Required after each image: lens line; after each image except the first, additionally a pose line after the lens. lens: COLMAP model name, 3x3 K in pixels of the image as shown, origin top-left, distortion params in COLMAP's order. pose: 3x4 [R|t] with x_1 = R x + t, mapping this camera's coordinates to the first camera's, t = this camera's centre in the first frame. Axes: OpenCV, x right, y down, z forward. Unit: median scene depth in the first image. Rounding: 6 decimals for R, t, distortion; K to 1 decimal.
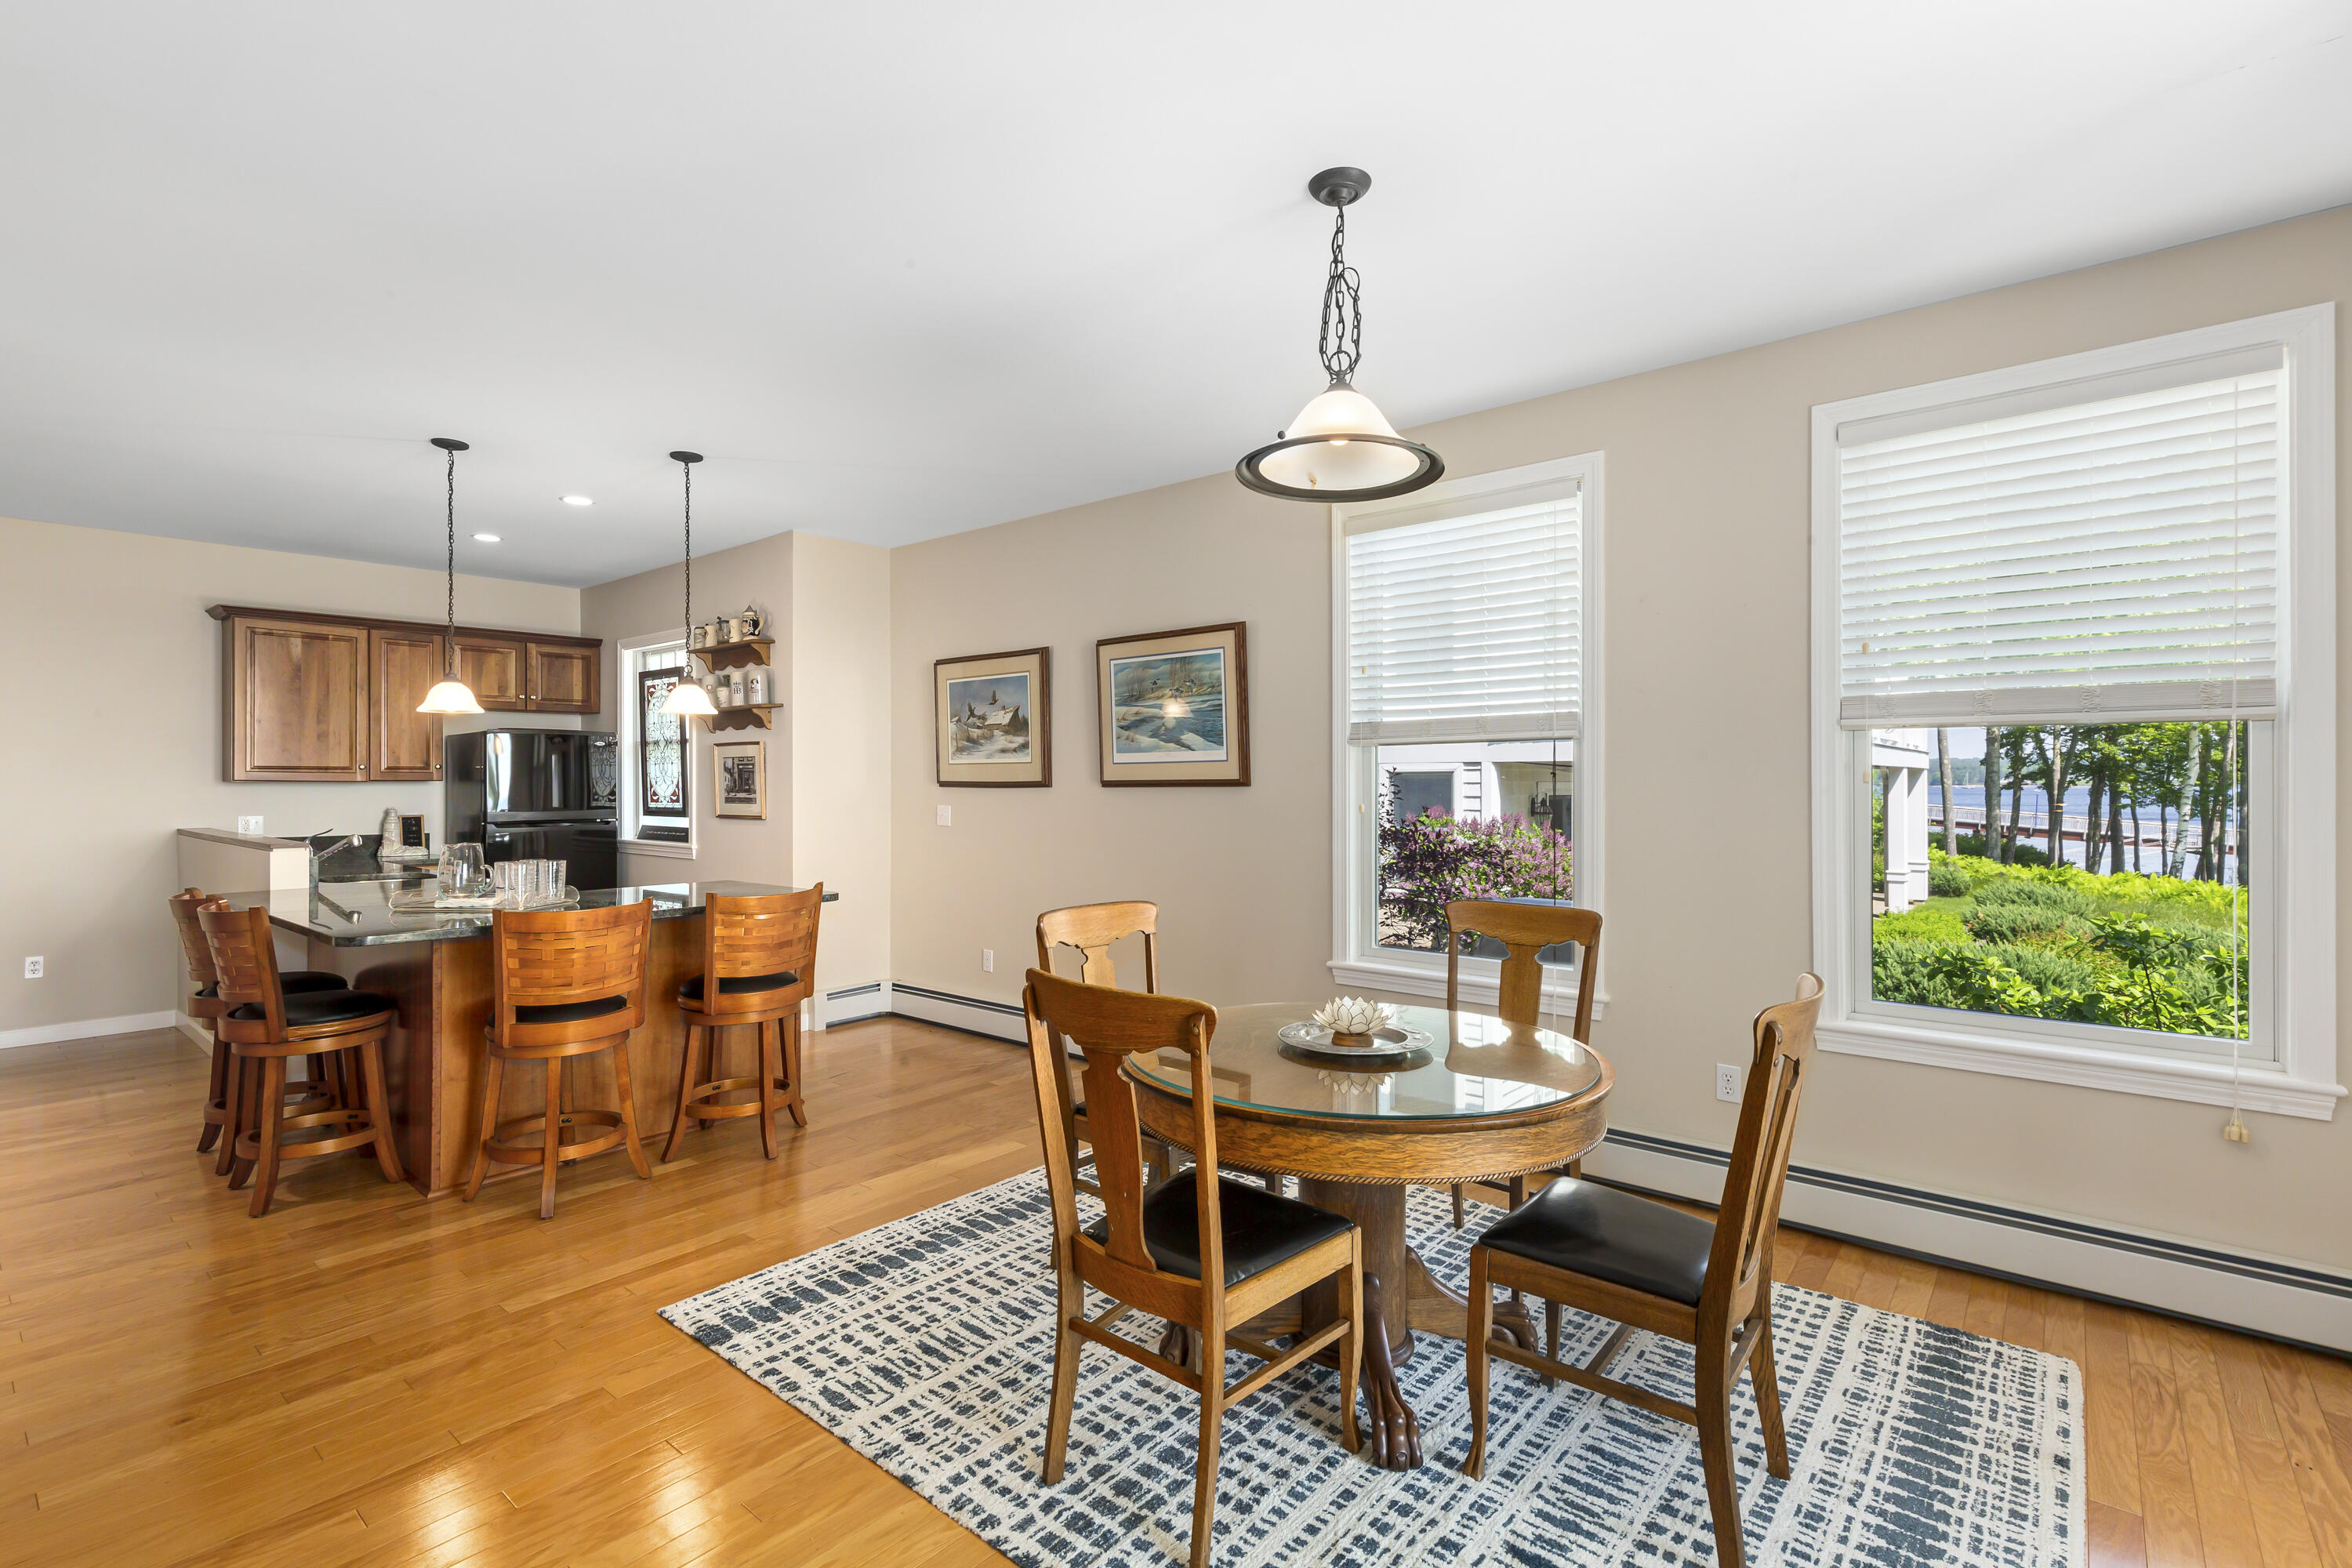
lens RADIAL K [[1070.3, 0, 1196.0], [0, 1070.3, 769.8], [0, 0, 1]] dist [0.016265, -0.002741]
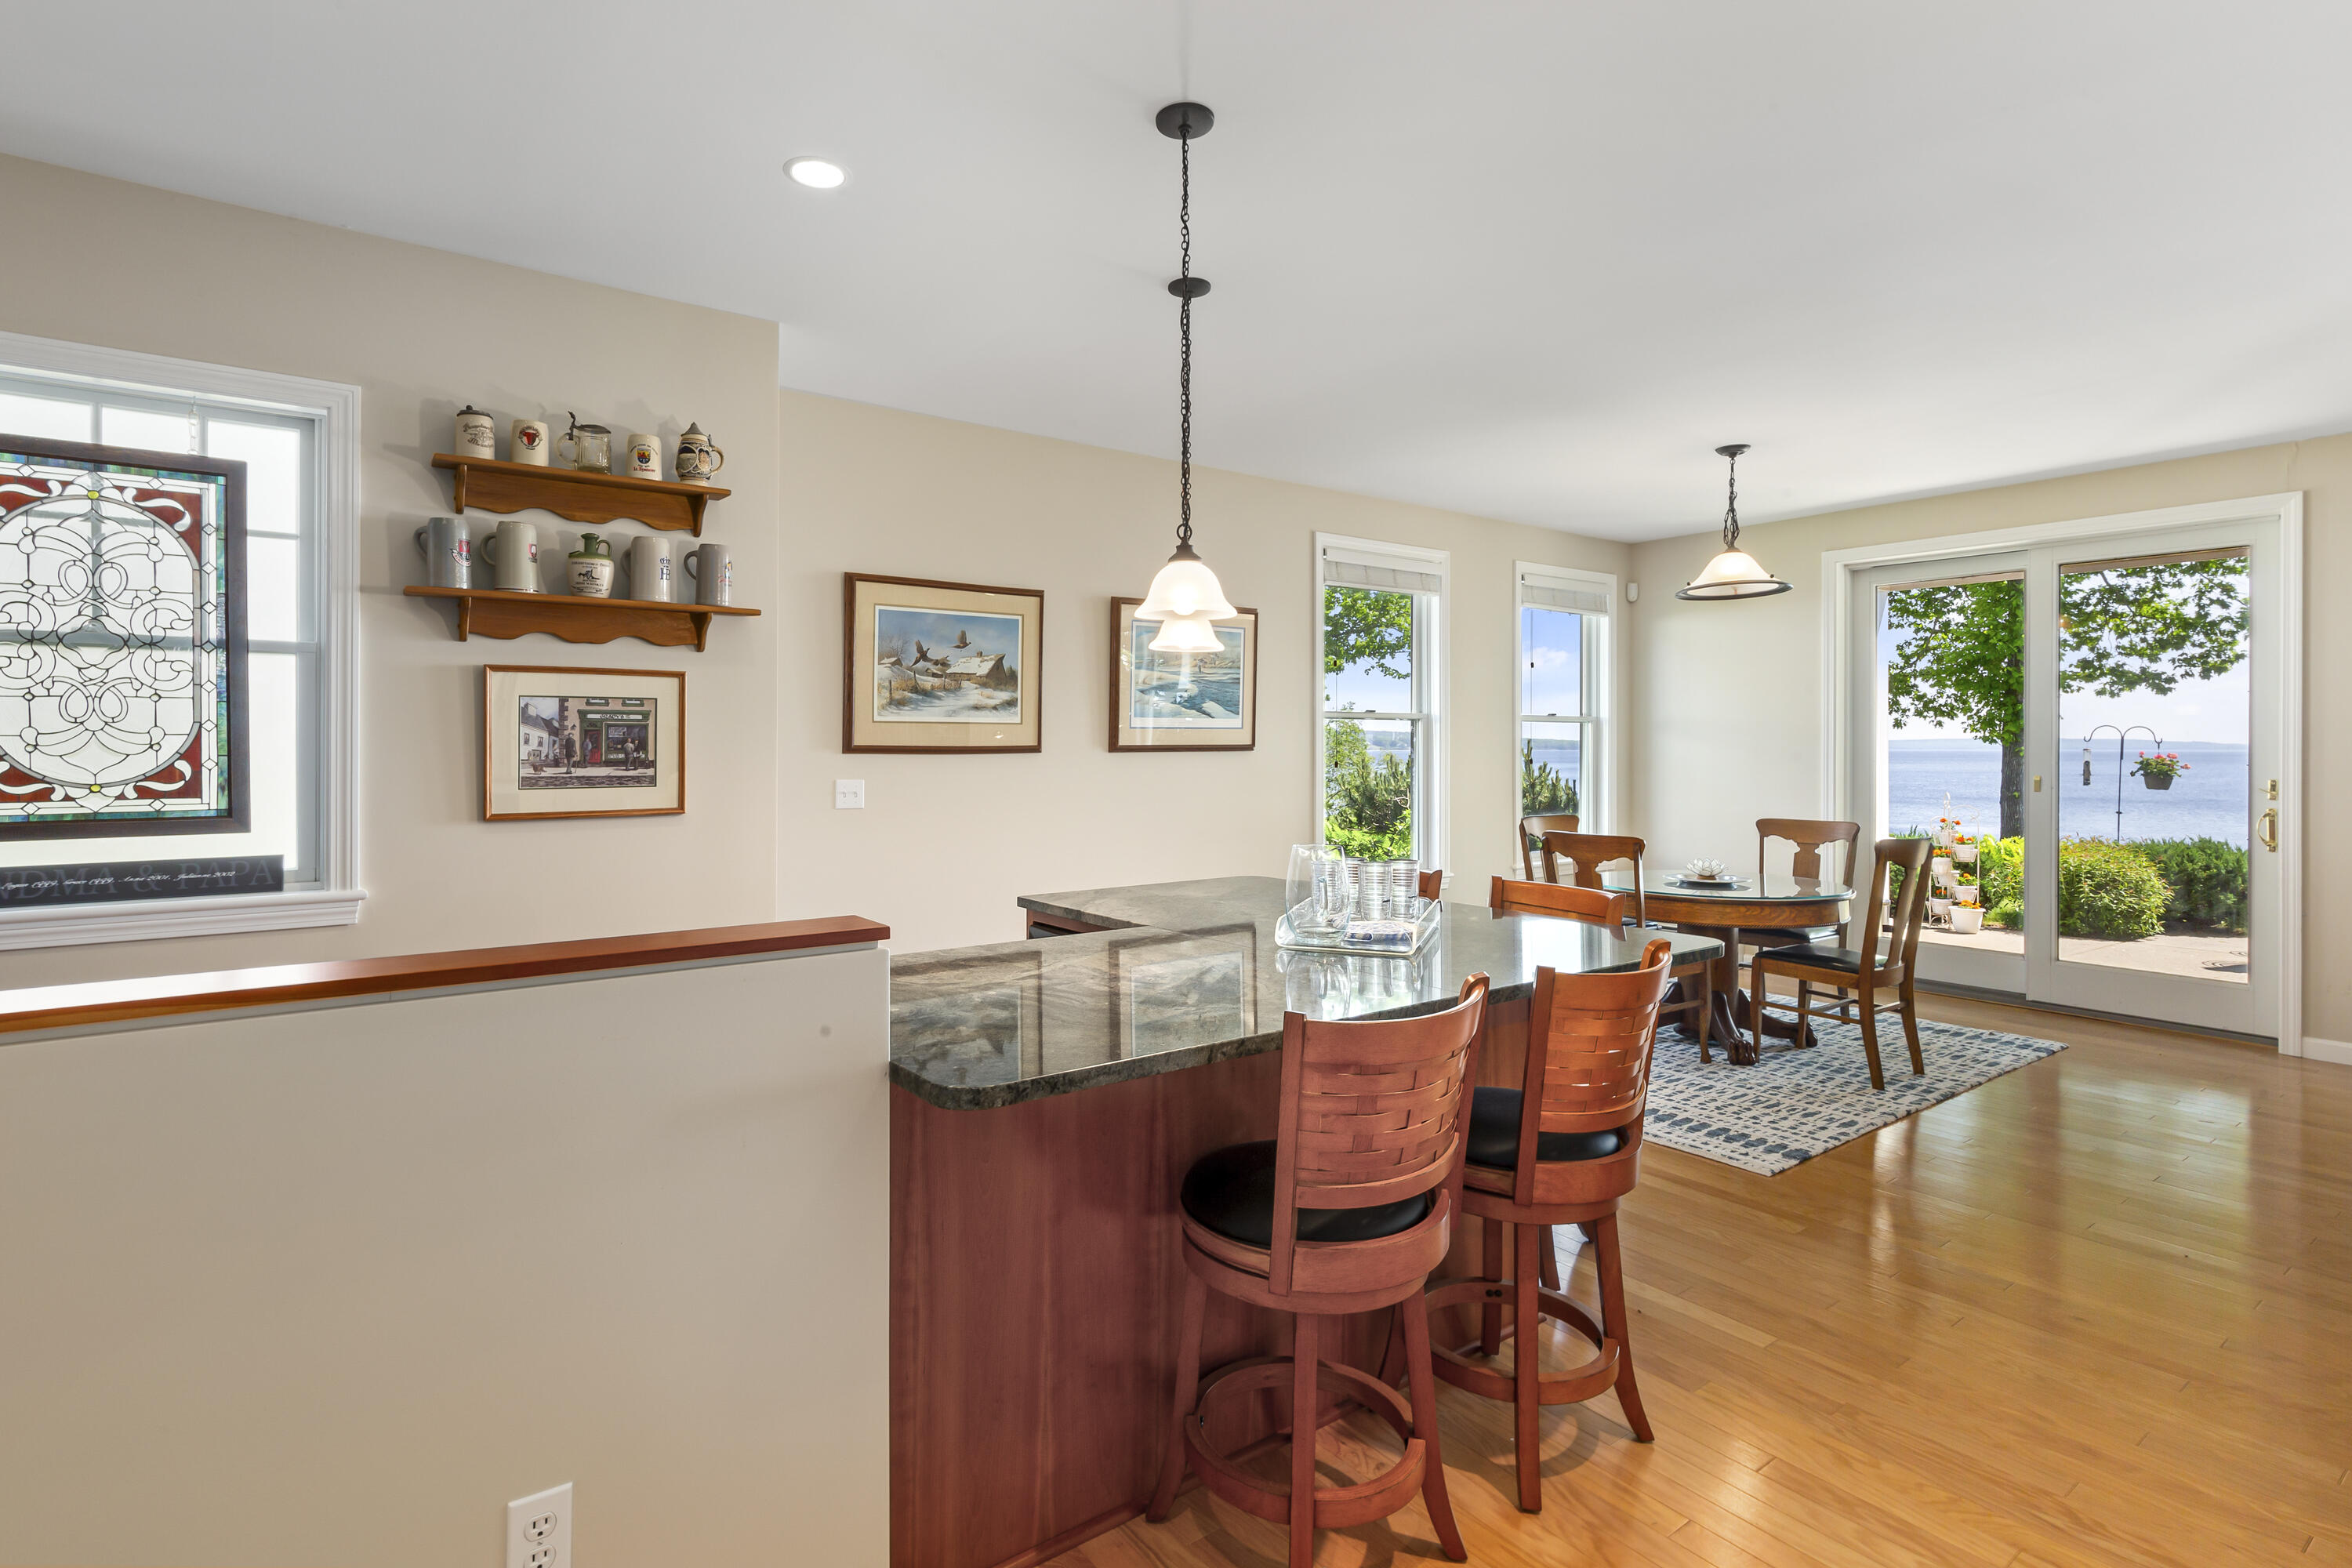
lens RADIAL K [[1070.3, 0, 1152.8], [0, 1070.3, 742.7], [0, 0, 1]] dist [0.016265, -0.002741]
pose [[0.268588, 0.007390, 0.963227, -1.080564], [-0.011004, 0.999929, -0.004603, 0.012426], [-0.963192, -0.009363, 0.268651, 0.778620]]
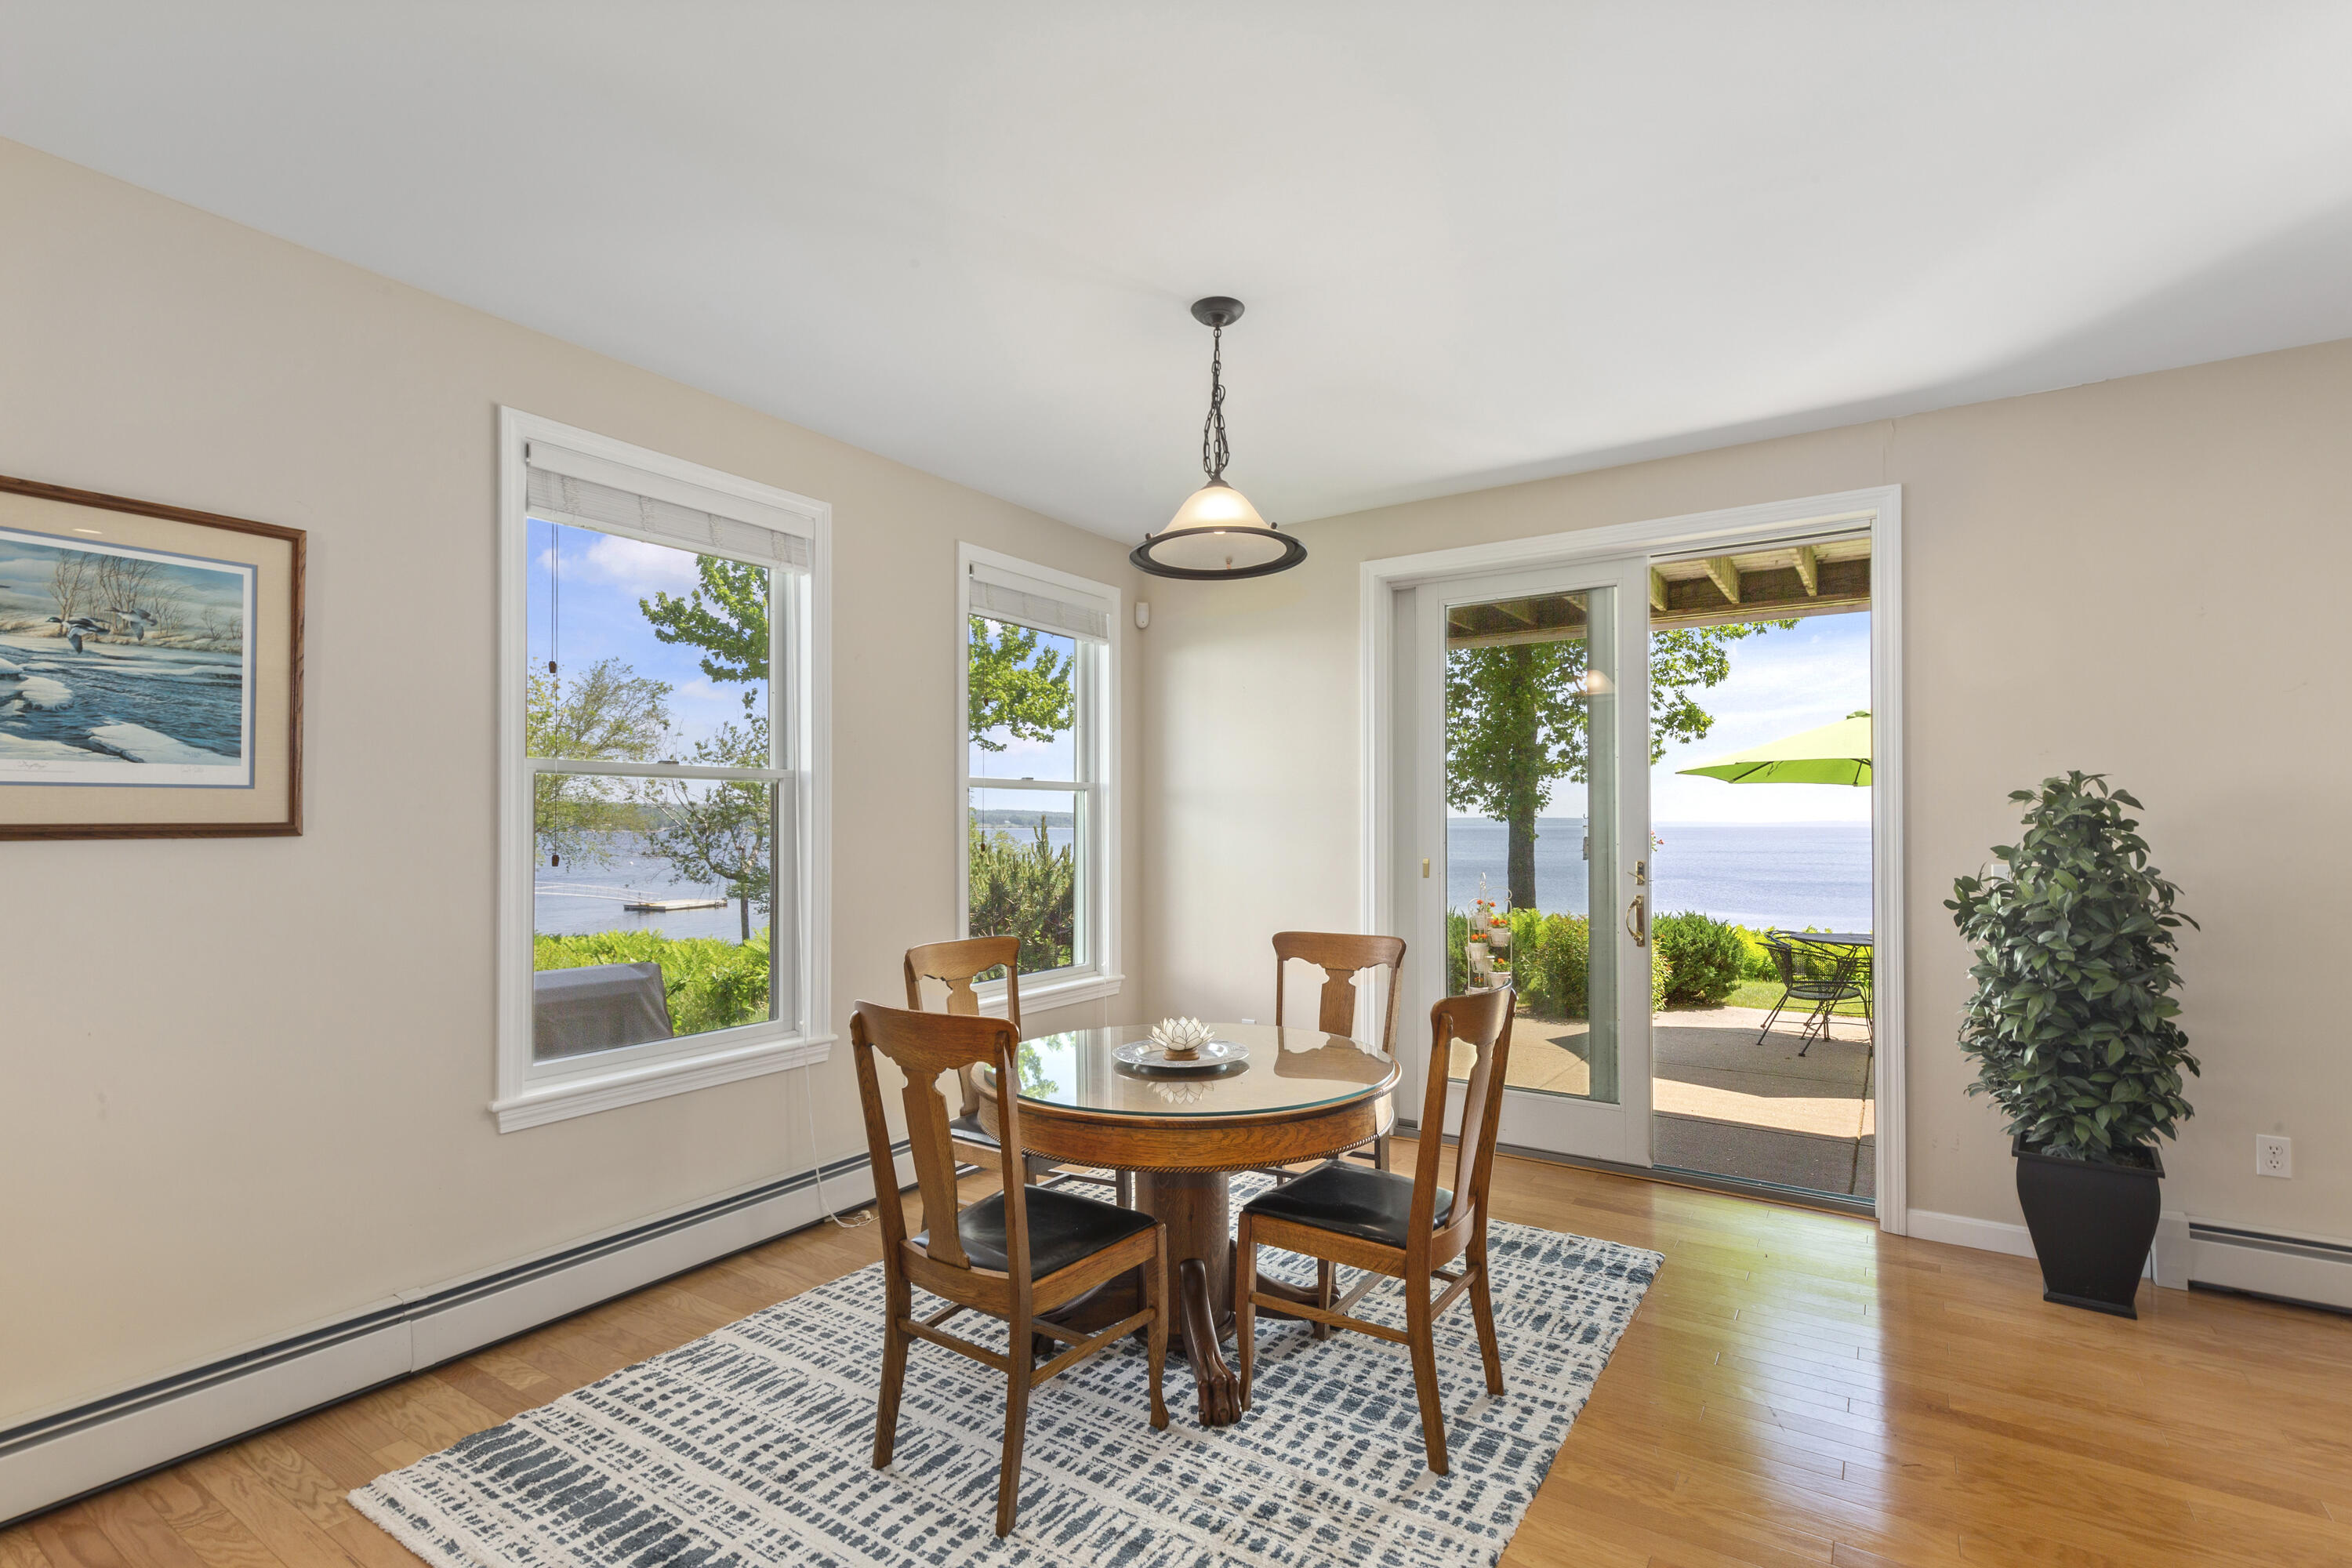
lens RADIAL K [[1070.3, 0, 1164.0], [0, 1070.3, 806.2], [0, 0, 1]] dist [0.016265, -0.002741]
pose [[-0.088133, 0.021150, 0.995884, -0.523420], [-0.008367, 0.999724, -0.021972, 0.008613], [-0.996074, -0.010269, -0.087932, 0.601753]]
